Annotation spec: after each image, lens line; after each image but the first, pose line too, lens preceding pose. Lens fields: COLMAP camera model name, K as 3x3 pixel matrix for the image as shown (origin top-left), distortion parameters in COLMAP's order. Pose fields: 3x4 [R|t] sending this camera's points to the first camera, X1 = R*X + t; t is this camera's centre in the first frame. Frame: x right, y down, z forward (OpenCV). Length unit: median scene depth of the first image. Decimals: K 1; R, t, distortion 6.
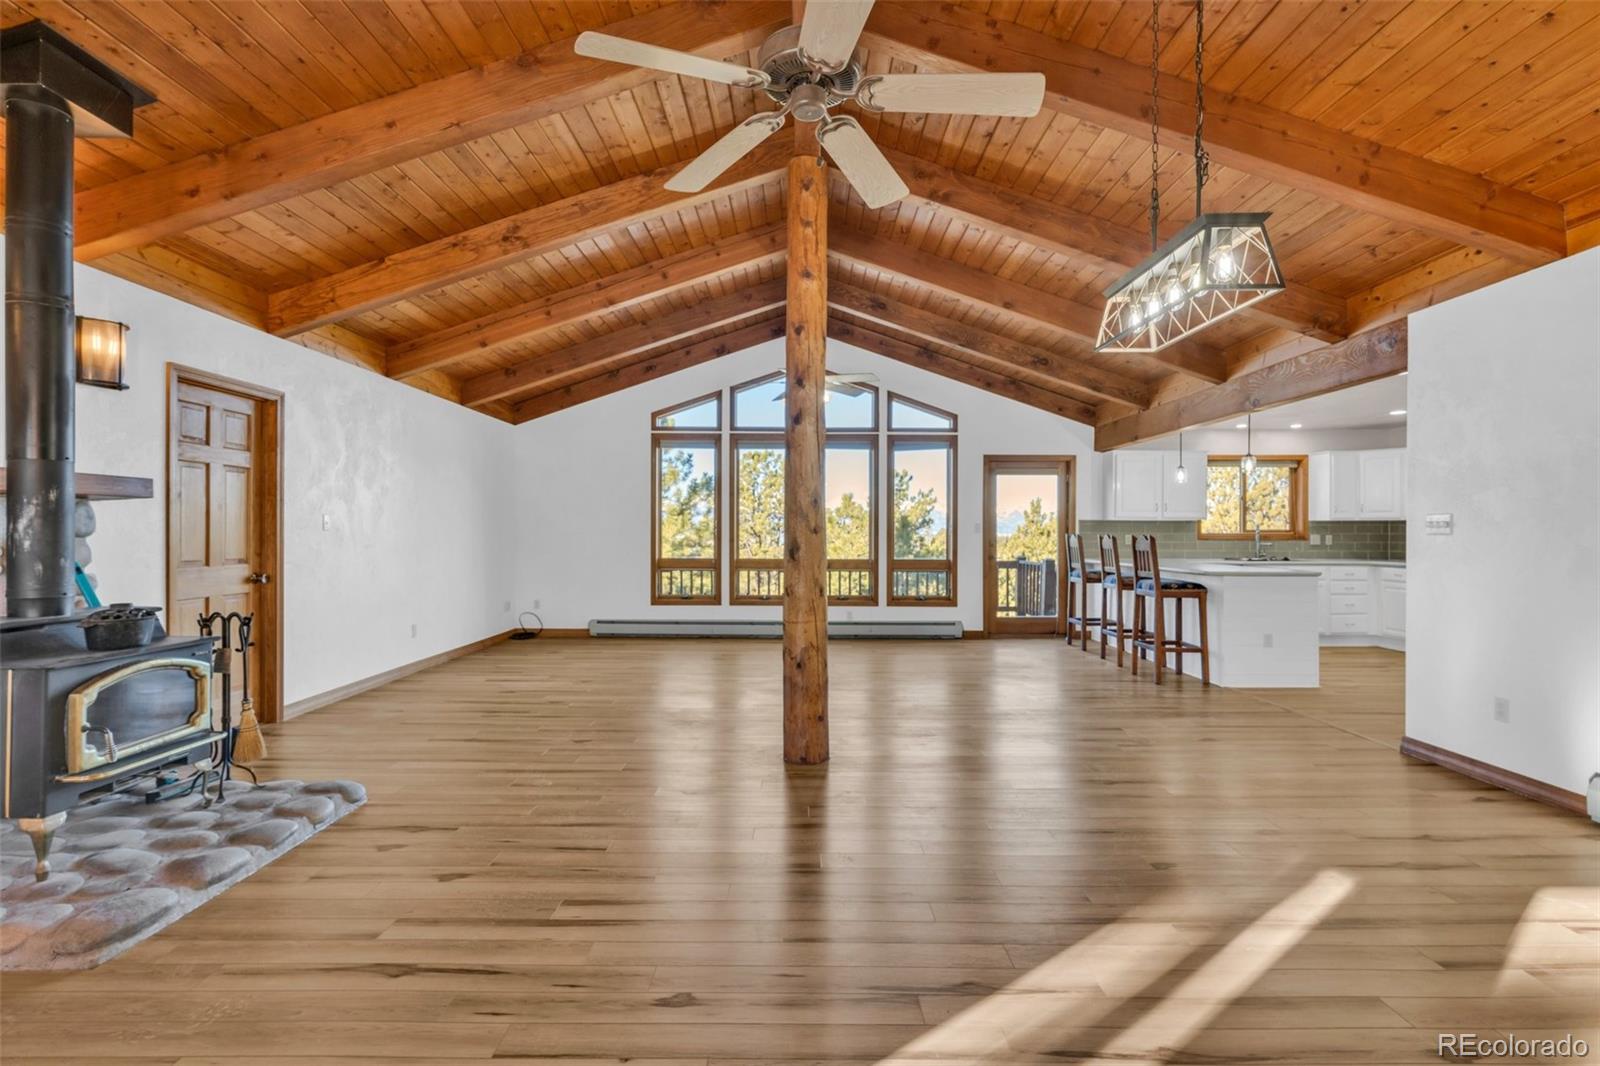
lens RADIAL K [[765.2, 0, 793.2], [0, 765.2, 540.7], [0, 0, 1]] dist [-0.000404, 0.003655]
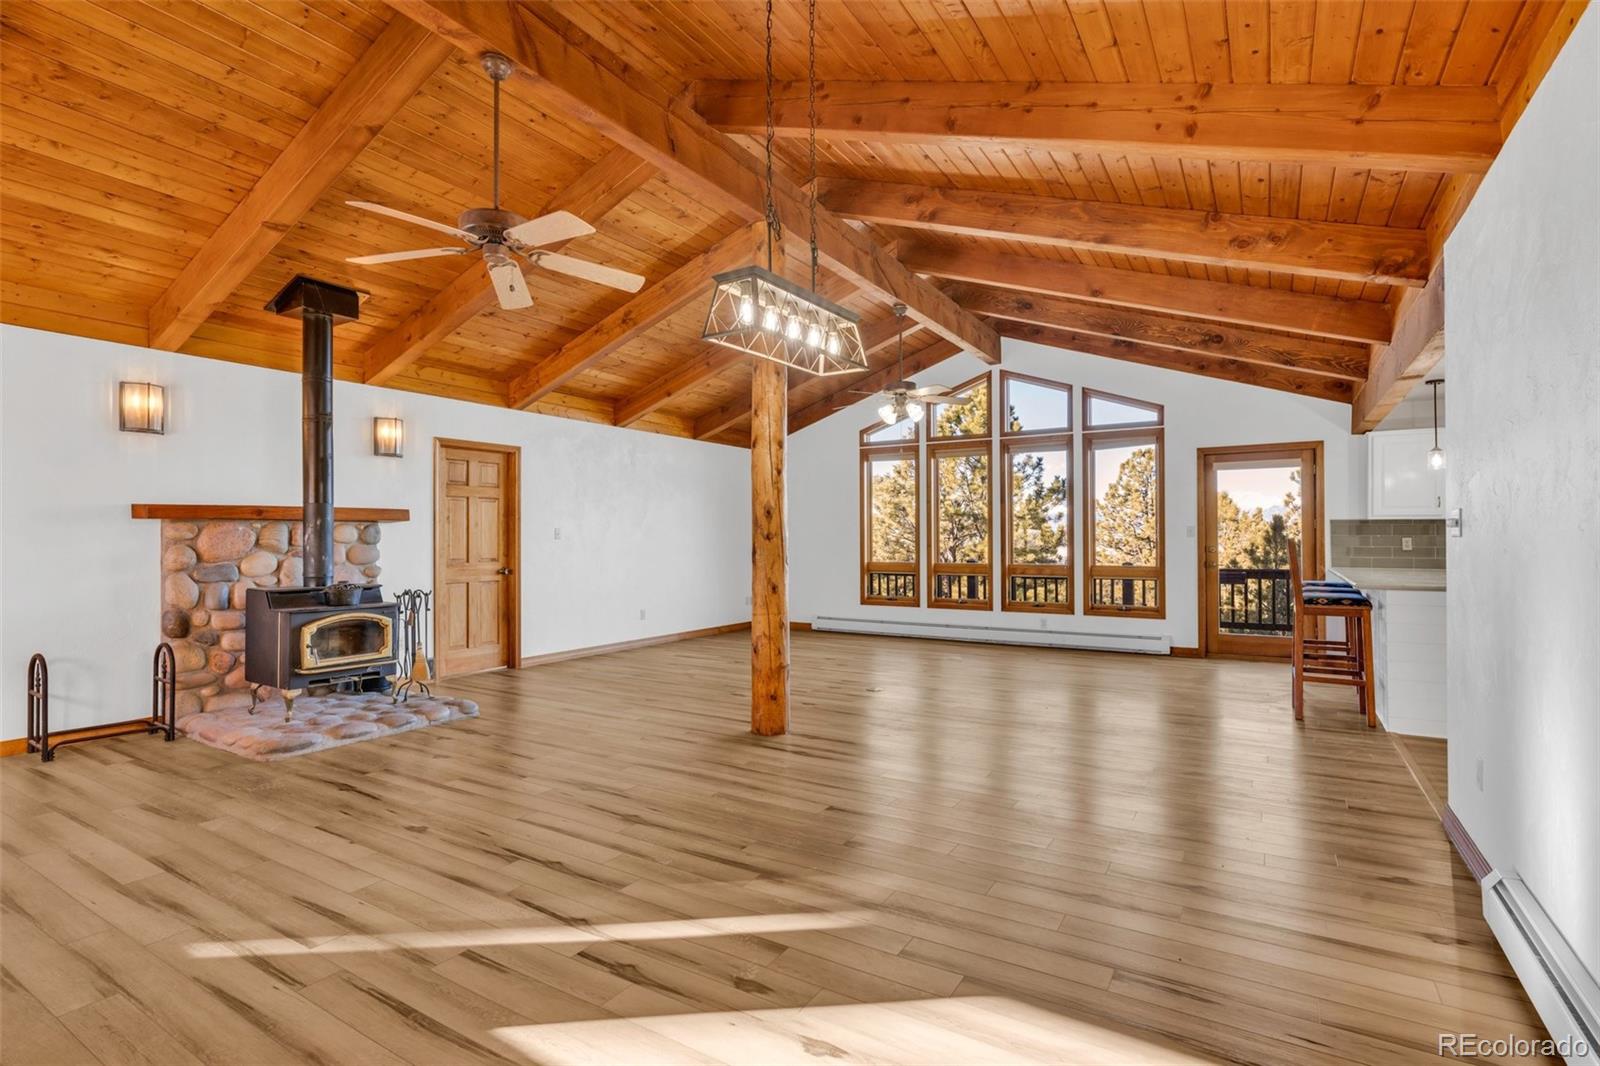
lens RADIAL K [[765.2, 0, 798.0], [0, 765.2, 544.7], [0, 0, 1]] dist [-0.000404, 0.003655]
pose [[0.850837, -0.002515, -0.525424, 0.327957], [0.001249, 0.999995, -0.002764, 0.000917], [0.525428, 0.001695, 0.850836, 0.010193]]
